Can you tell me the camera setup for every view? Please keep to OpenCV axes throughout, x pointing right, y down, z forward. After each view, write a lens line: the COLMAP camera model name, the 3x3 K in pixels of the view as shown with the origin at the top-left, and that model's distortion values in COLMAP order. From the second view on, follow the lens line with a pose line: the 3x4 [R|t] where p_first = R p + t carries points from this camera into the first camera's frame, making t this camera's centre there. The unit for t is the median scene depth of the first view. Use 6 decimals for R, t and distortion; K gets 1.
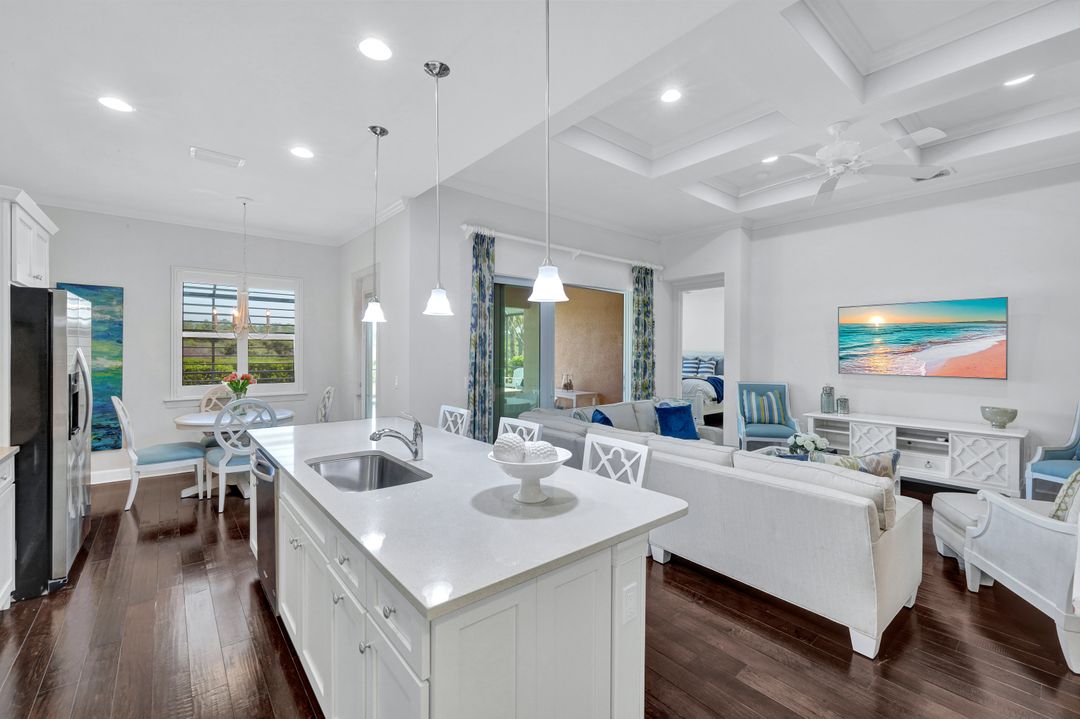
lens RADIAL K [[453.8, 0, 533.4], [0, 453.8, 347.9], [0, 0, 1]] dist [-0.000330, -0.000171]
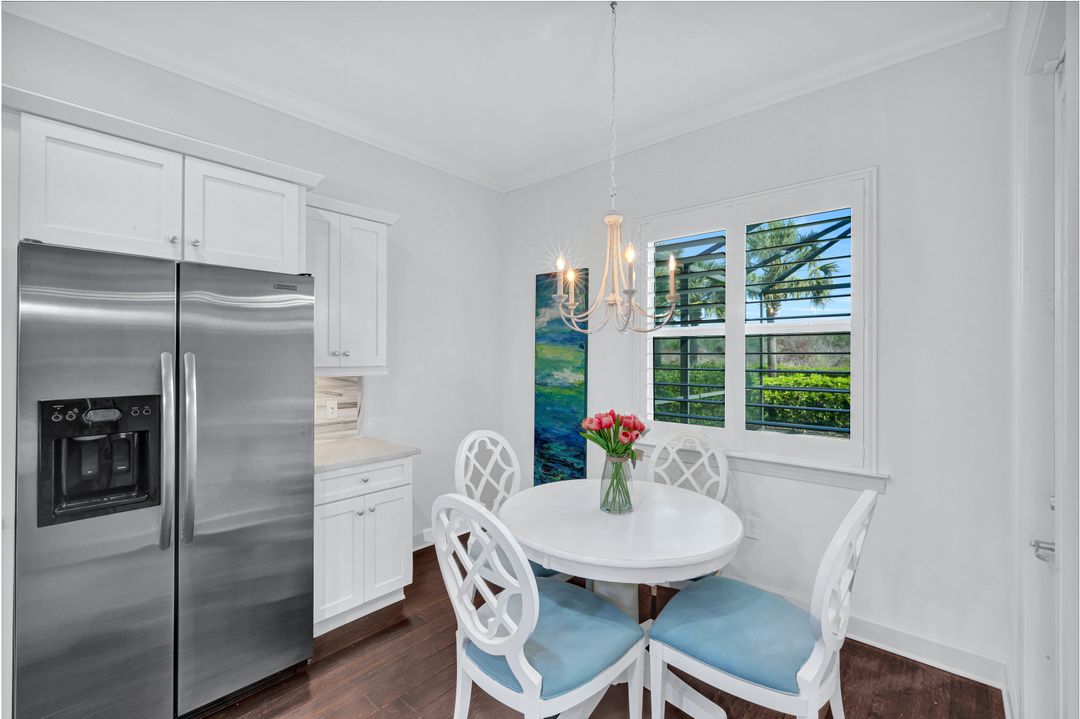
lens RADIAL K [[468.6, 0, 539.7], [0, 468.6, 352.9], [0, 0, 1]] dist [-0.001483, -0.000532]
pose [[0.158400, -0.013693, -0.987280, -0.211968], [0.004997, 0.999902, -0.013067, 0.005368], [0.987362, -0.002864, 0.158453, 0.812433]]
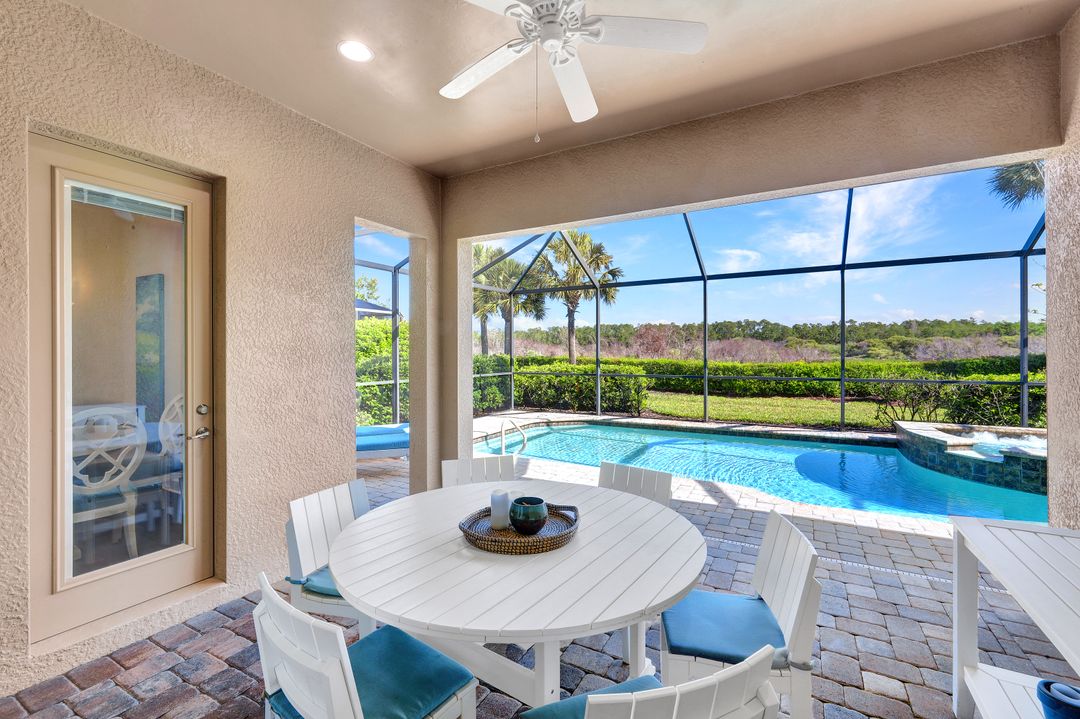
lens RADIAL K [[468.6, 0, 539.7], [0, 468.6, 352.9], [0, 0, 1]] dist [-0.001483, -0.000532]
pose [[0.363248, -0.003476, -0.931686, 0.234549], [0.011155, 0.999938, 0.000618, 0.031711], [0.931626, -0.010618, 0.363264, 1.355560]]
